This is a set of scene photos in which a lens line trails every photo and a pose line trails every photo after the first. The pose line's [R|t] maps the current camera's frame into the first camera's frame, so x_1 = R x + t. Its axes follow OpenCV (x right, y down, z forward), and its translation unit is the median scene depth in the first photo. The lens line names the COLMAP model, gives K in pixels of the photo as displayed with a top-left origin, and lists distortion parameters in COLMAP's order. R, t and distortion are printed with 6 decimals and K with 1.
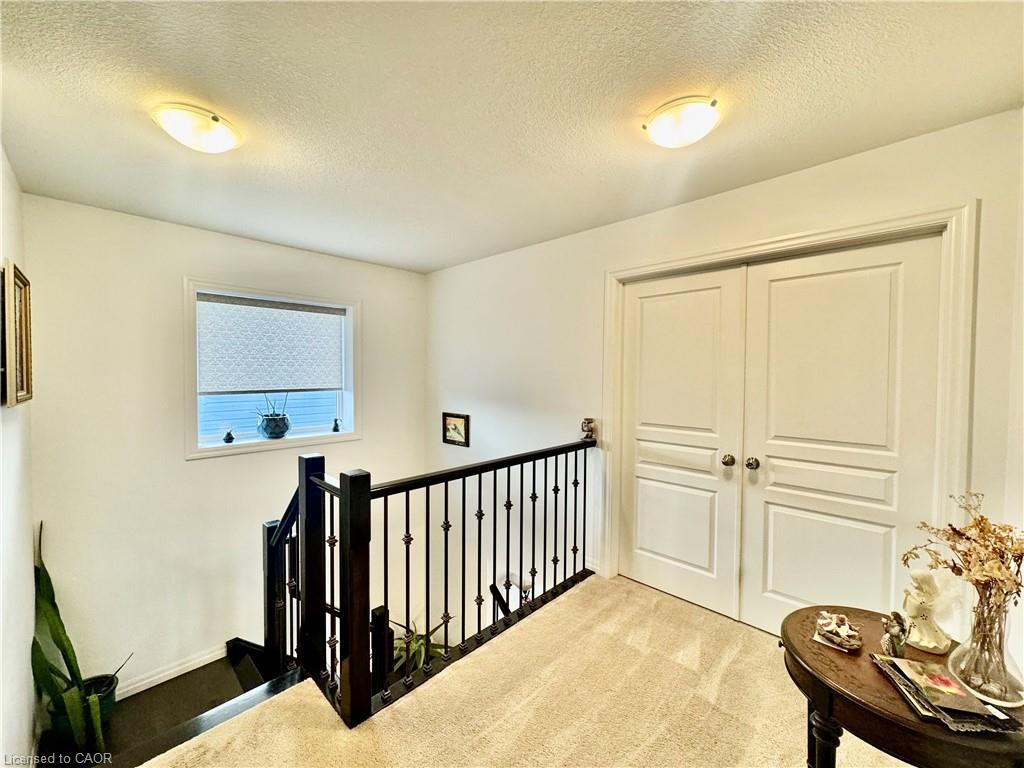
lens RADIAL K [[407.8, 0, 512.0], [0, 407.8, 384.0], [0, 0, 1]] dist [0.000138, -0.000009]
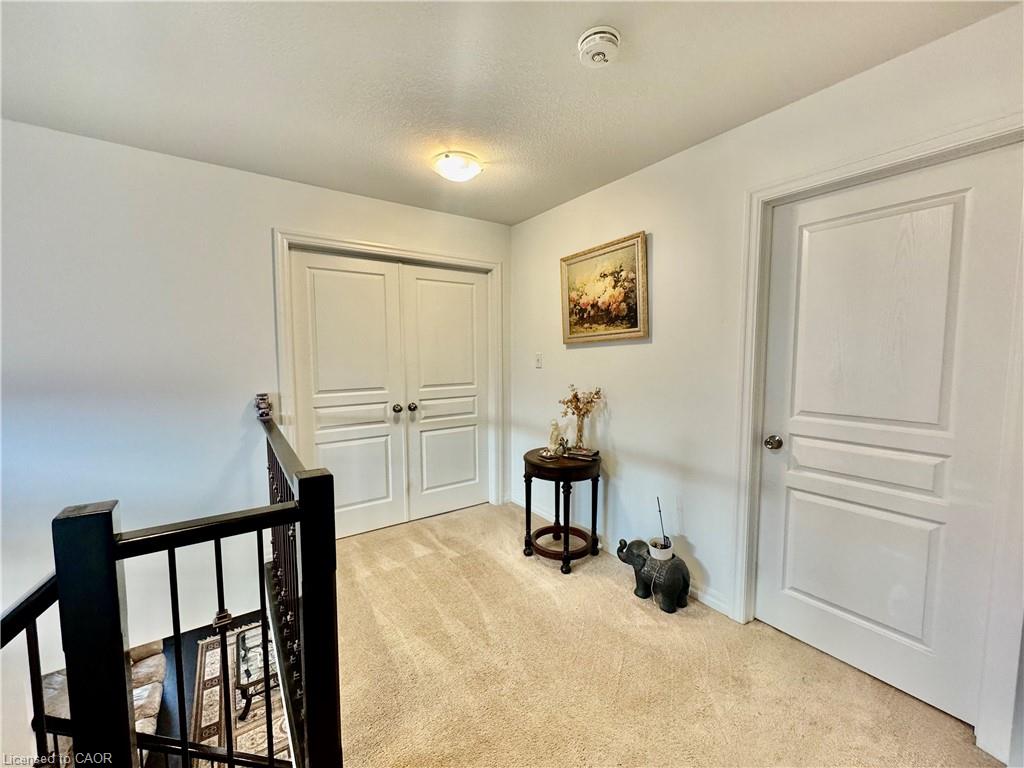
lens RADIAL K [[407.8, 0, 512.0], [0, 407.8, 384.0], [0, 0, 1]] dist [0.000138, -0.000009]
pose [[0.194123, -0.082765, 0.977479, -0.664651], [0.034649, 0.996391, 0.077485, 0.016238], [-0.980365, 0.018827, 0.196291, 0.353862]]
